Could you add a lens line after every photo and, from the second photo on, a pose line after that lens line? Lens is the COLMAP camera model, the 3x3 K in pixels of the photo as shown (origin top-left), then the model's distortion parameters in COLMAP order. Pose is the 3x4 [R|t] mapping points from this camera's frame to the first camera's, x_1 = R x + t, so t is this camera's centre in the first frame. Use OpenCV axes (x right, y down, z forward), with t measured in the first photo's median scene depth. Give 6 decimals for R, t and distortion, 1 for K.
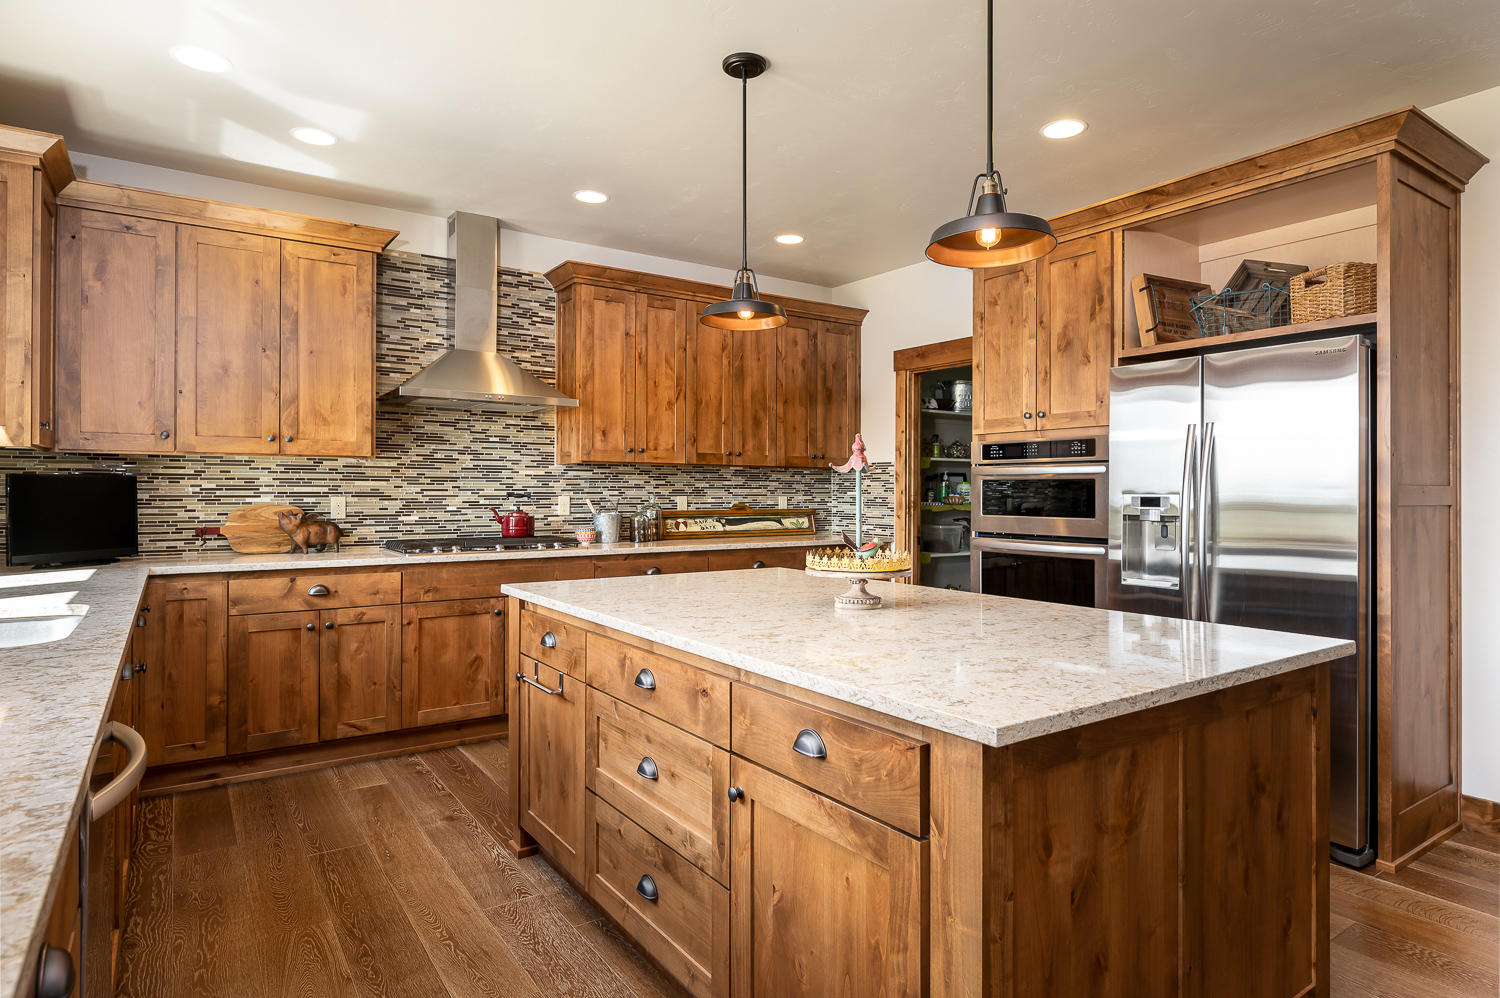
lens RADIAL K [[827.5, 0, 747.6], [0, 827.5, 492.8], [0, 0, 1]] dist [0.001099, -0.000367]
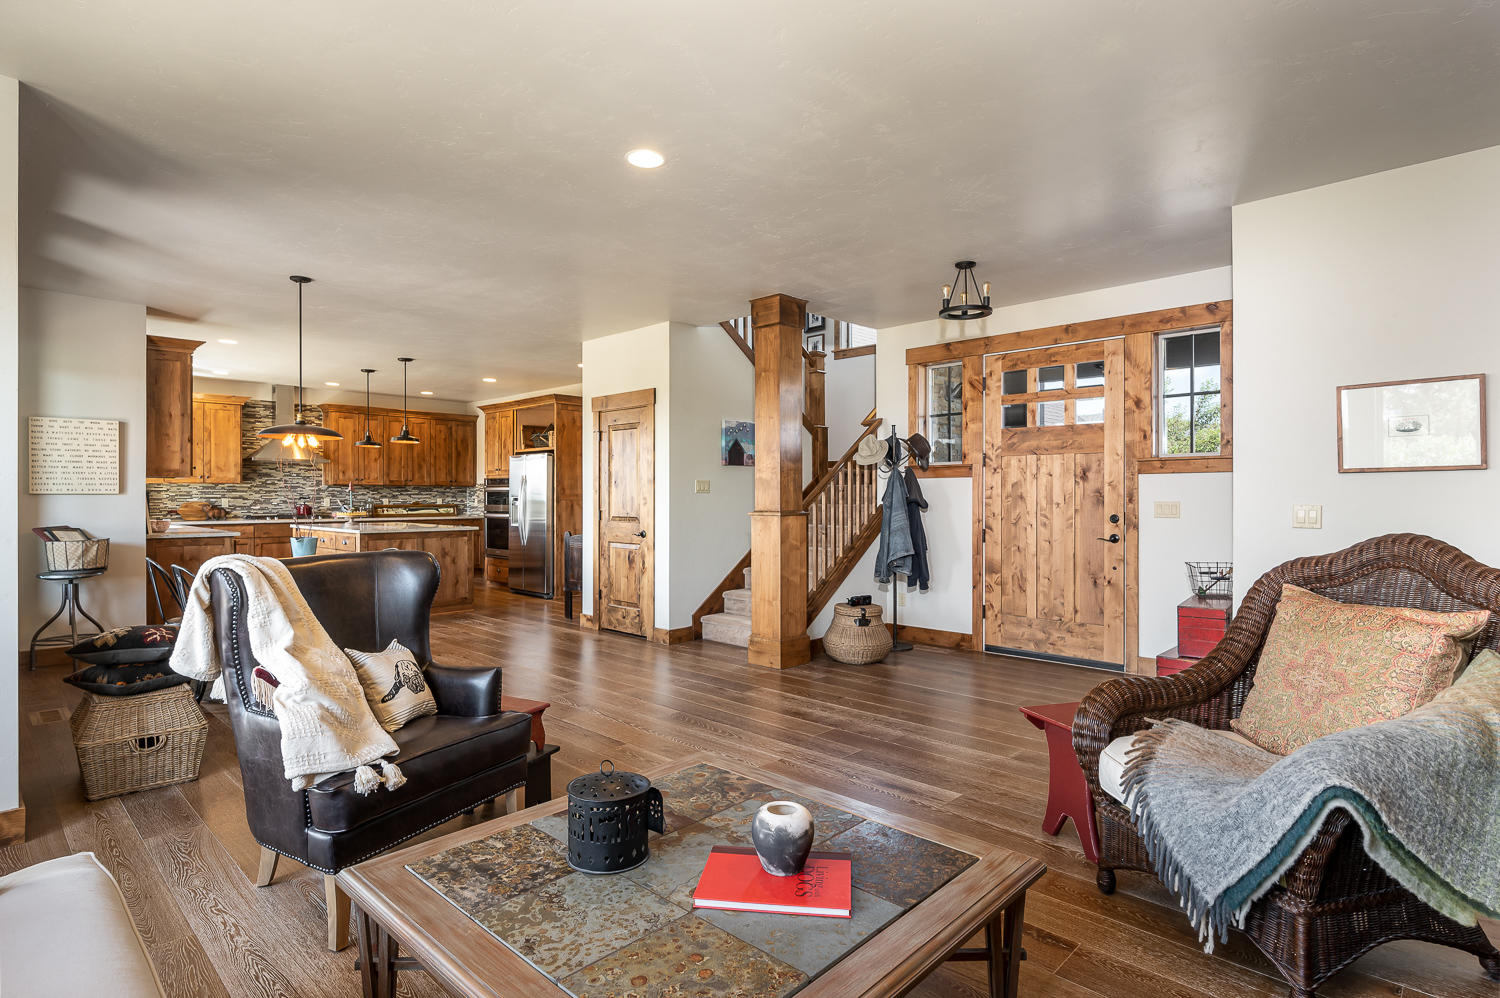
lens RADIAL K [[765.4, 0, 751.0], [0, 765.4, 502.5], [0, 0, 1]] dist [-0.001149, -0.000527]
pose [[0.978824, -0.003244, 0.204677, 0.562638], [0.002131, 0.999982, 0.005658, 0.006112], [-0.204692, -0.005102, 0.978813, -1.514808]]
